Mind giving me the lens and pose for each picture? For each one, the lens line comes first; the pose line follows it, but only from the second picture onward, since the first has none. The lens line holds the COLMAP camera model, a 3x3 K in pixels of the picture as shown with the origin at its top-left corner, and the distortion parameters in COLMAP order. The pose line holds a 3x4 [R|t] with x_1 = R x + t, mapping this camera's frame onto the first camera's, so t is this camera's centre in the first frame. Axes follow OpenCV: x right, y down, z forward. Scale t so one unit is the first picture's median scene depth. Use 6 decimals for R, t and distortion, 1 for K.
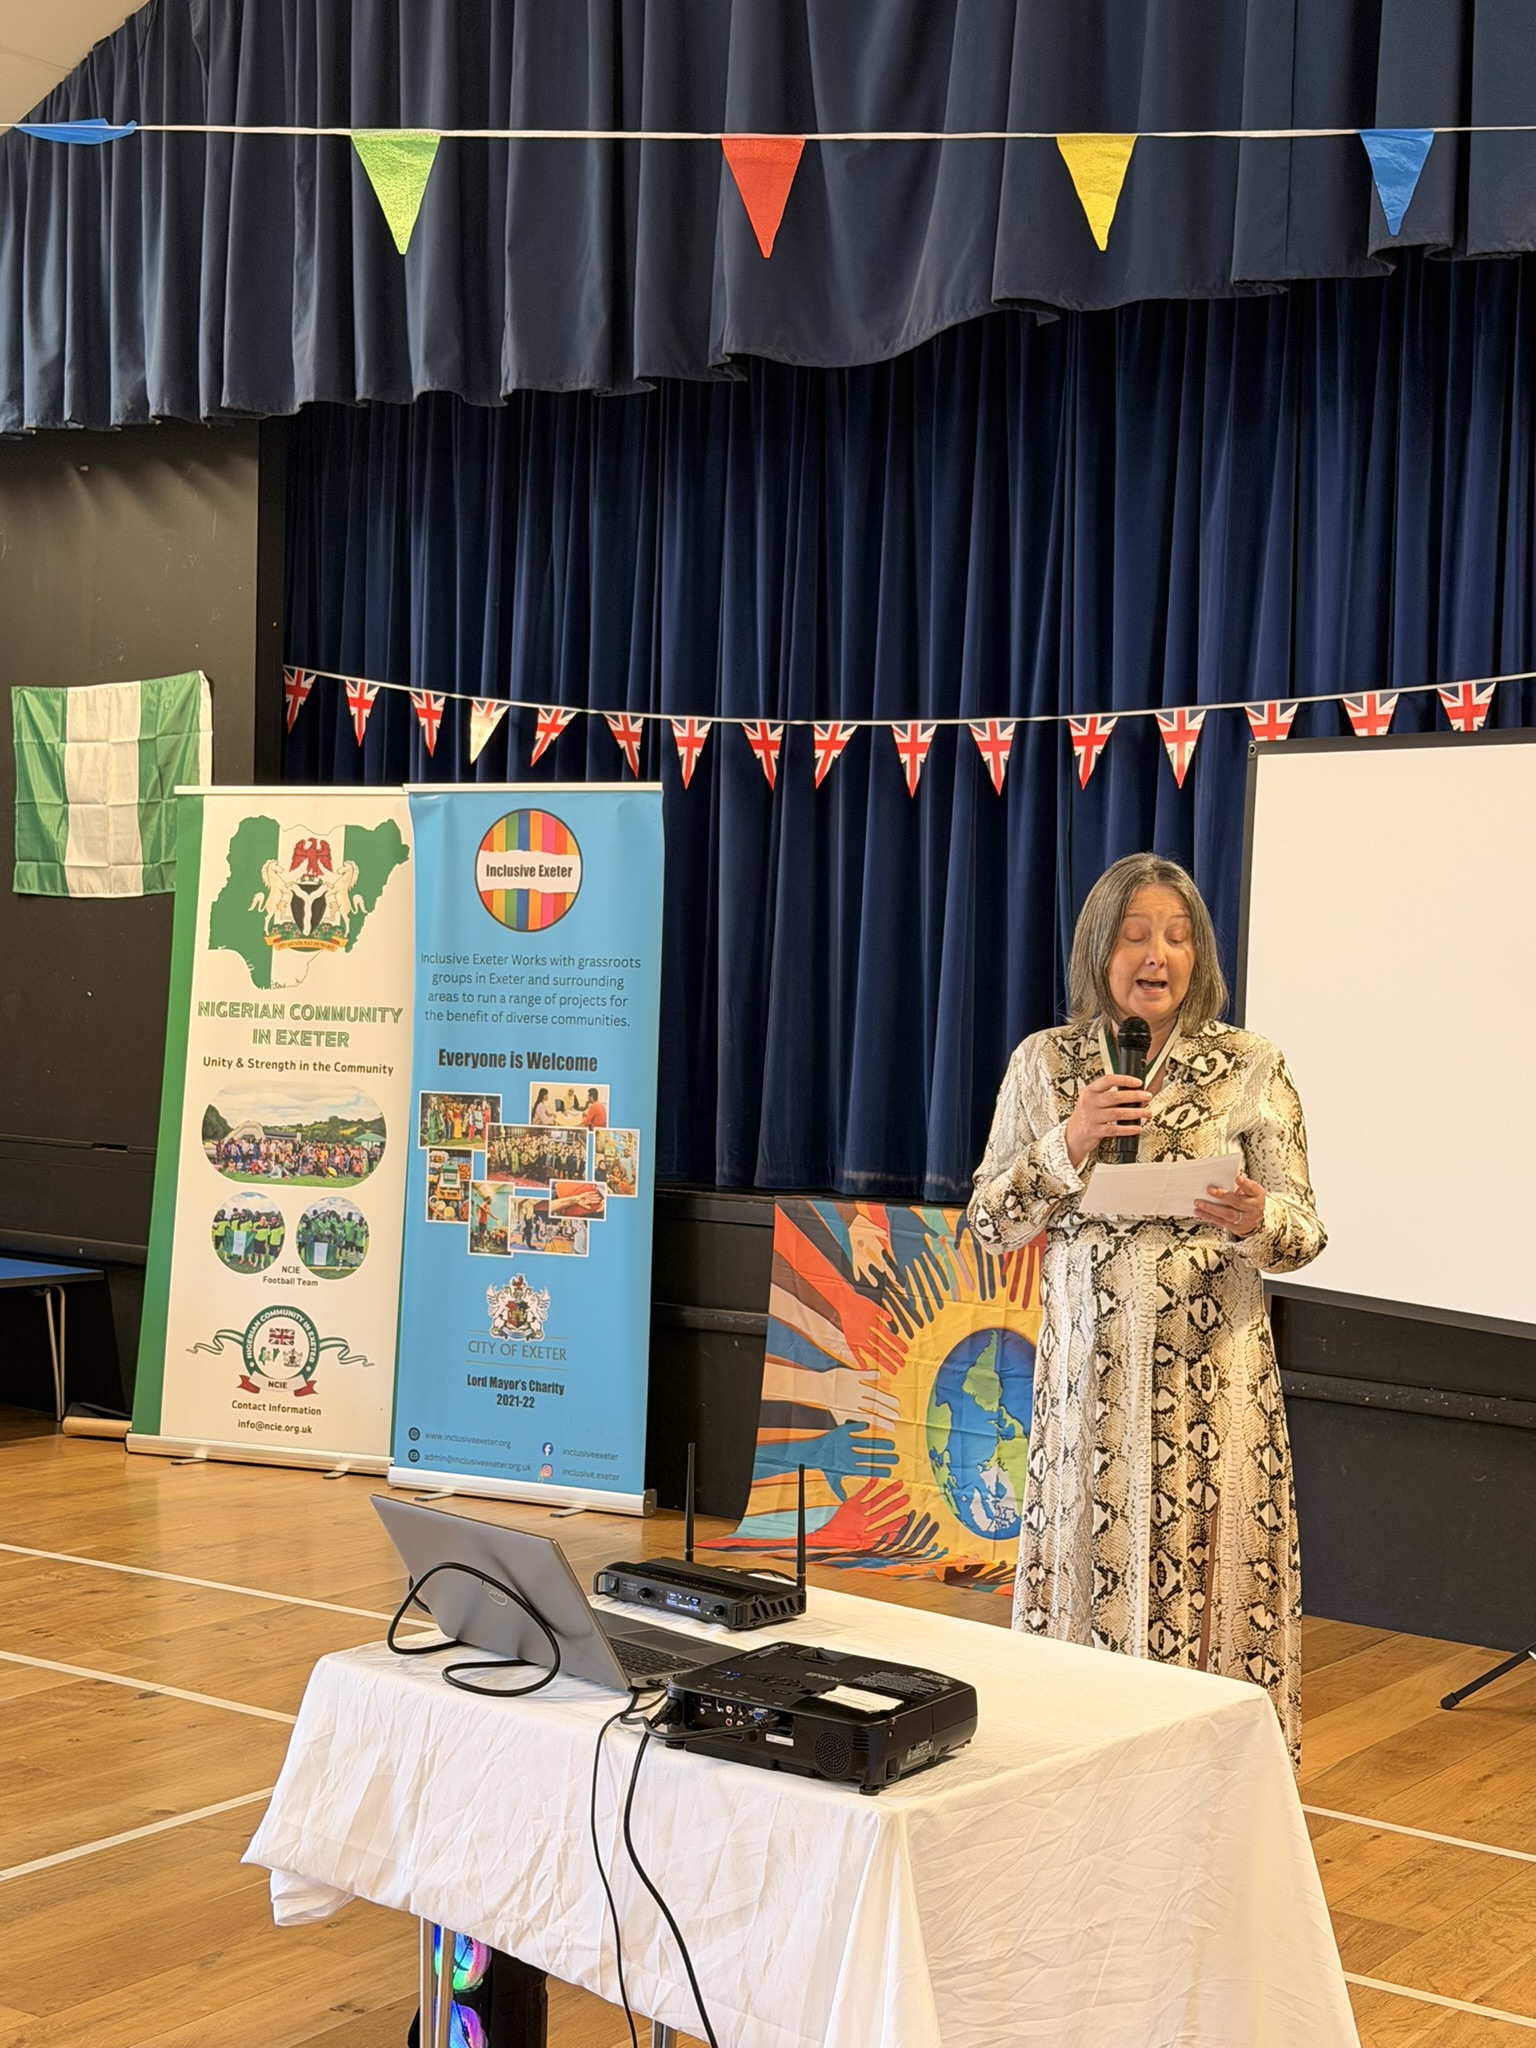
lens RADIAL K [[2984.5, 0, 781.1], [0, 2984.5, 1022.0], [0, 0, 1]] dist [0.185318, -0.339926]
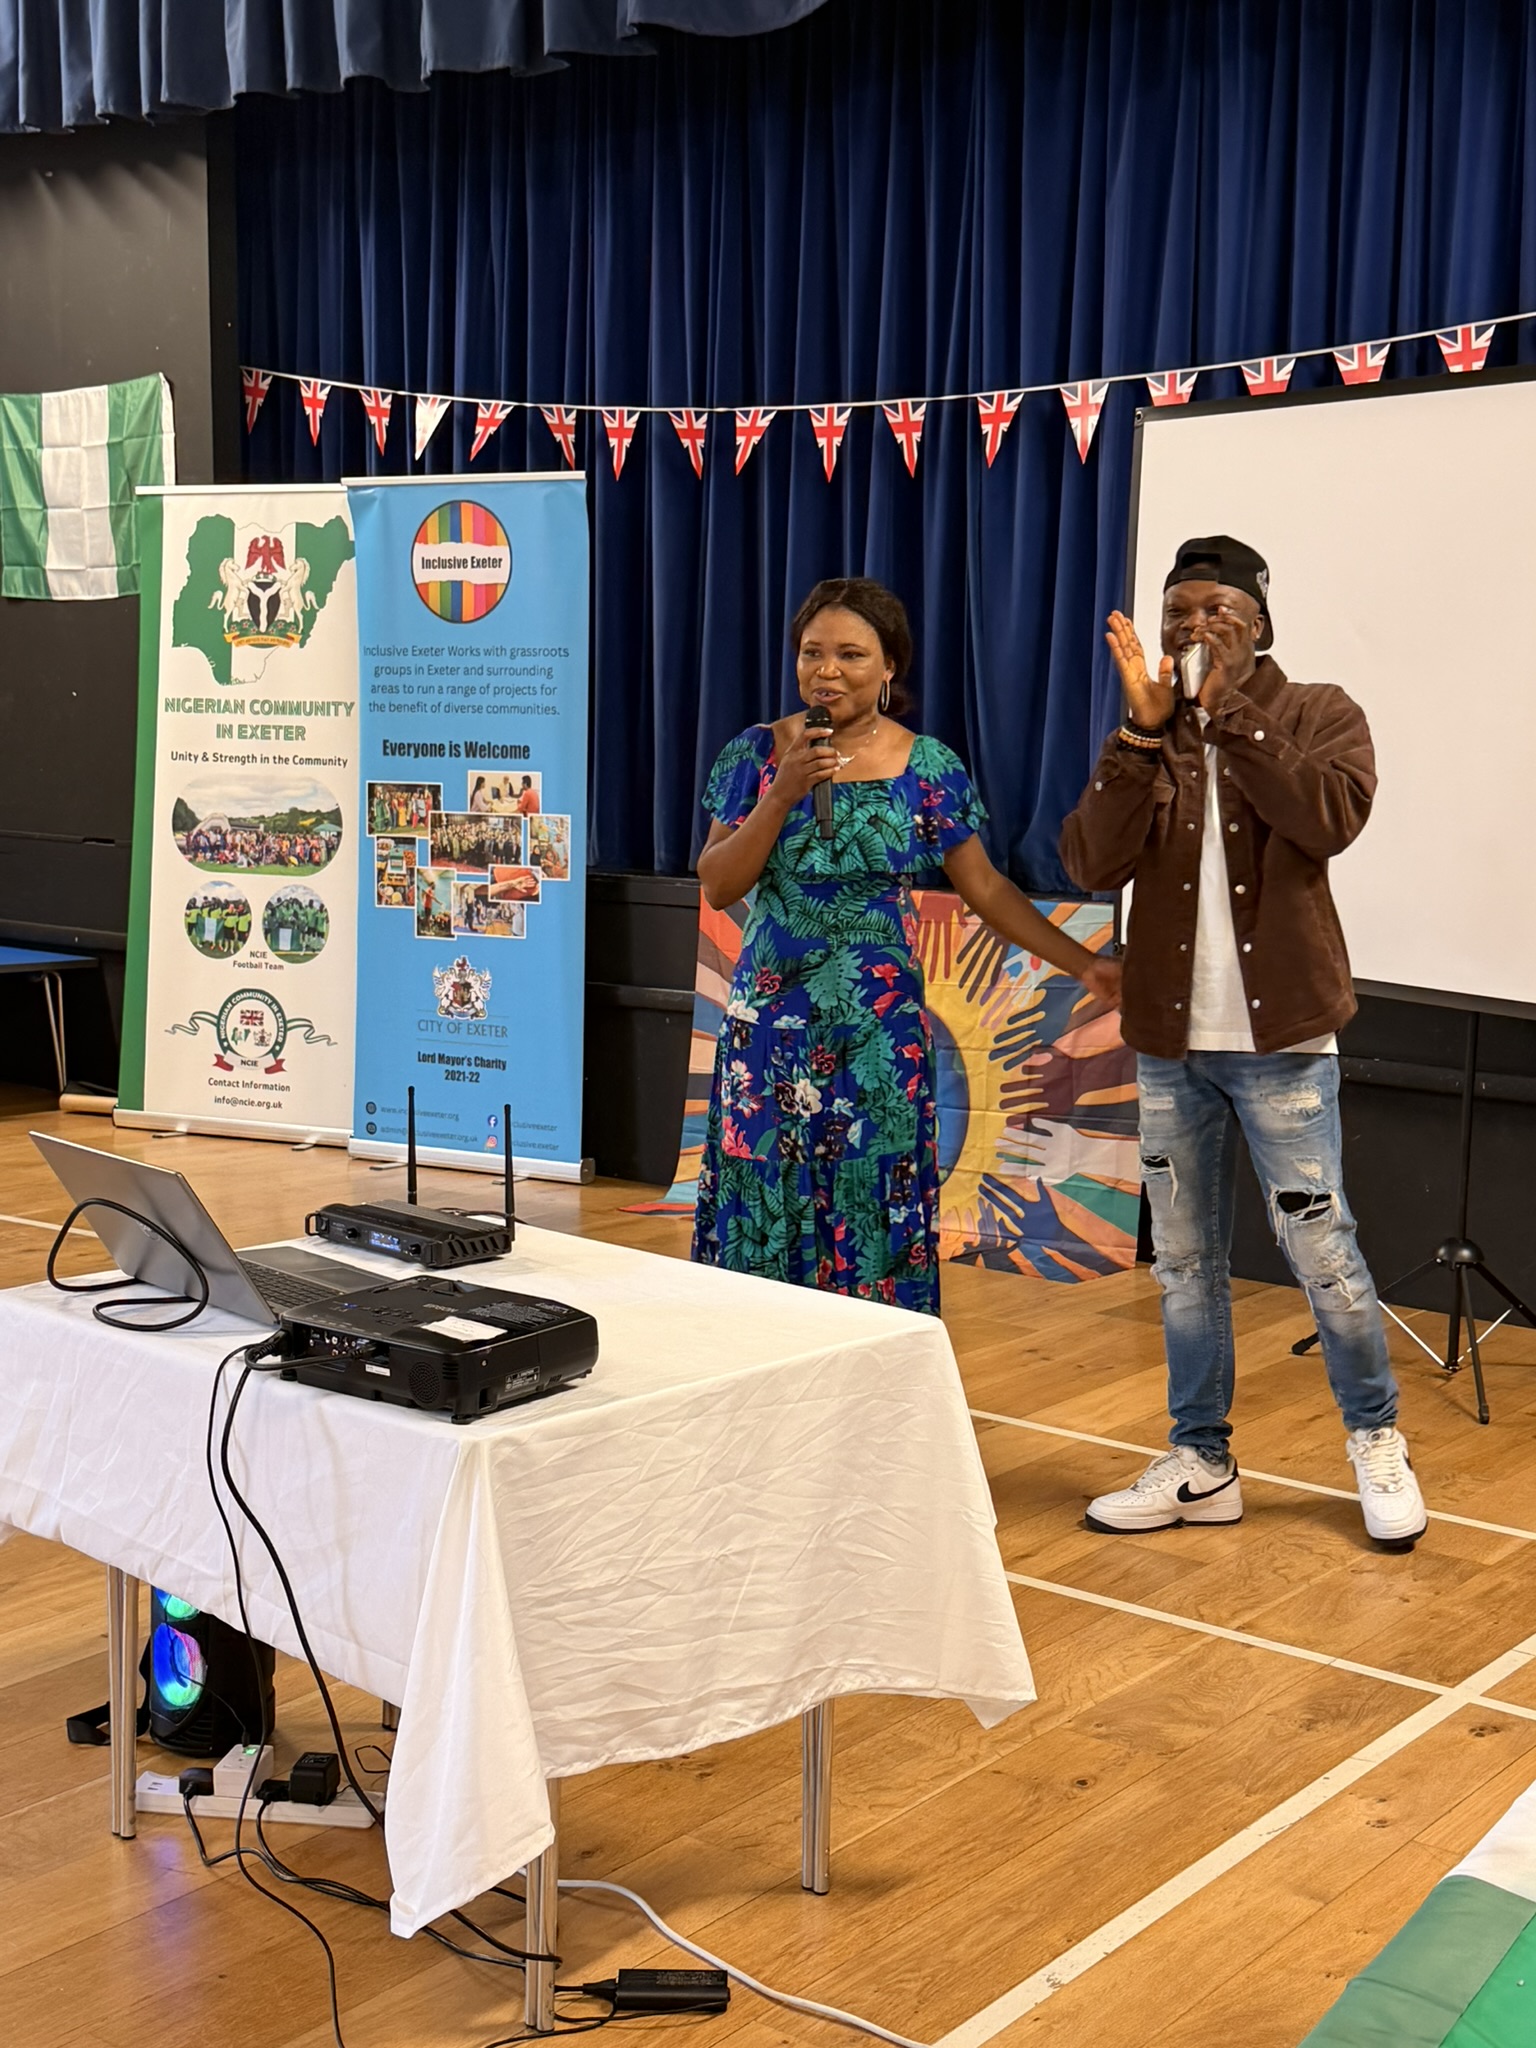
lens RADIAL K [[2738.4, 0, 768.0], [0, 2738.4, 1024.0], [0, 0, 1]] dist [0.193400, -0.358178]
pose [[0.998812, -0.006704, -0.048258, 0.065049], [0.011359, 0.995234, 0.096856, 0.016407], [0.047378, -0.097289, 0.994128, 0.051370]]
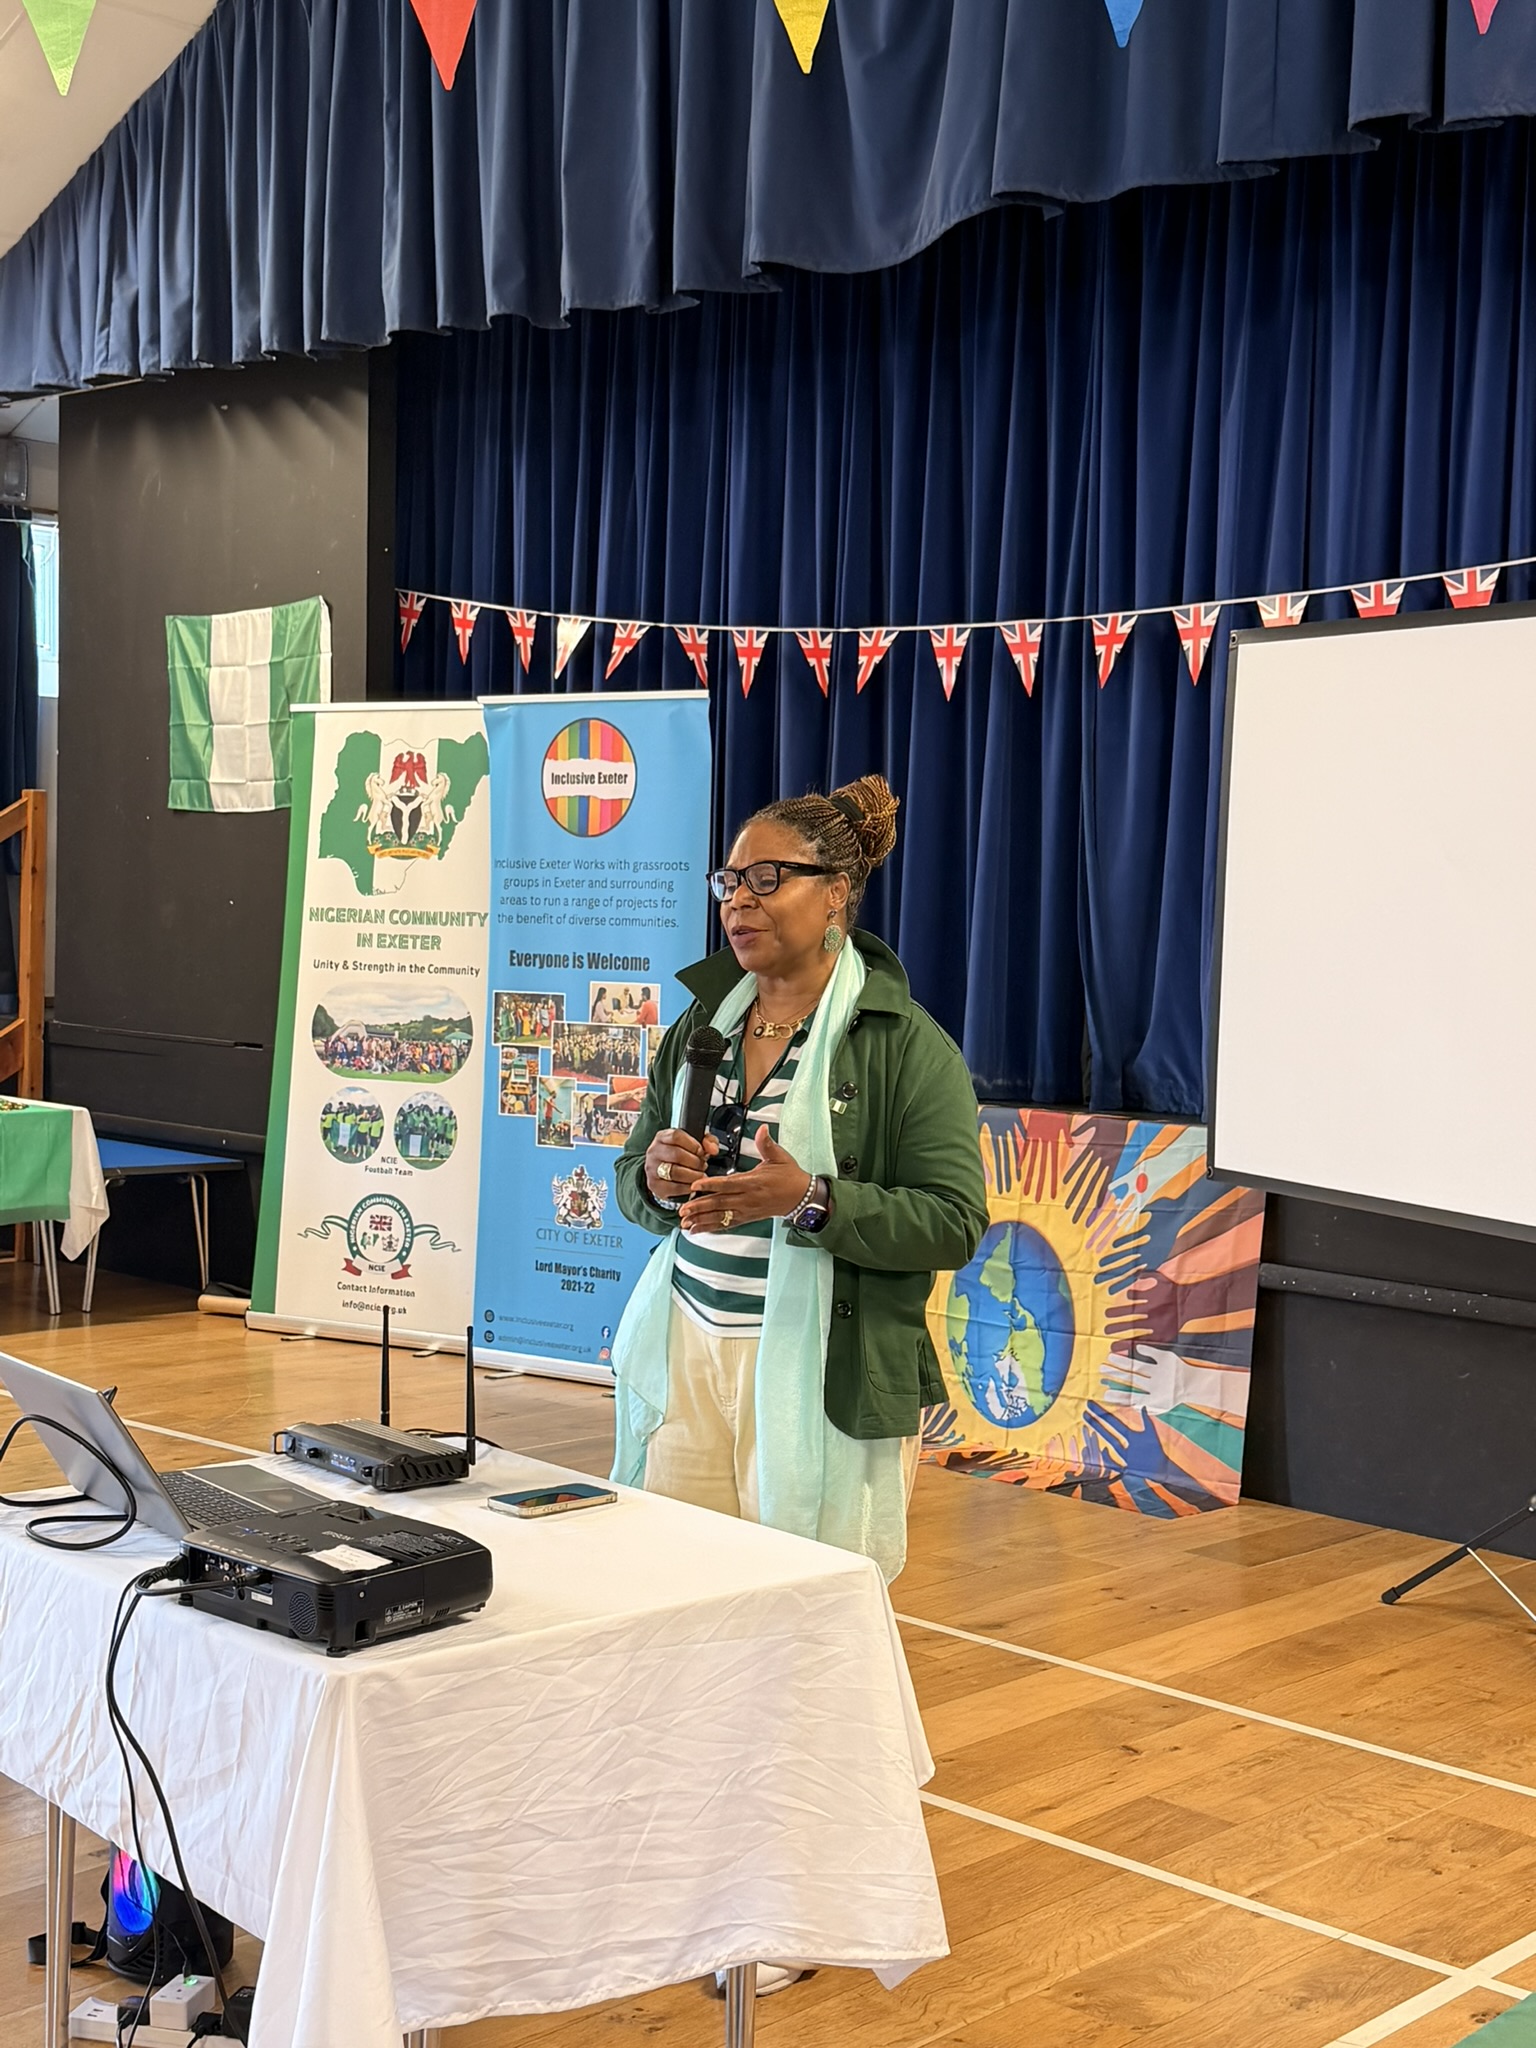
lens RADIAL K [[2763.5, 0, 762.2], [0, 2763.5, 1023.9], [0, 0, 1]] dist [0.199977, -0.430839]
pose [[0.990485, 0.004148, -0.137561, 0.108251], [-0.001050, 0.999744, 0.022590, 0.013043], [0.137620, -0.022230, 0.990236, 0.053224]]
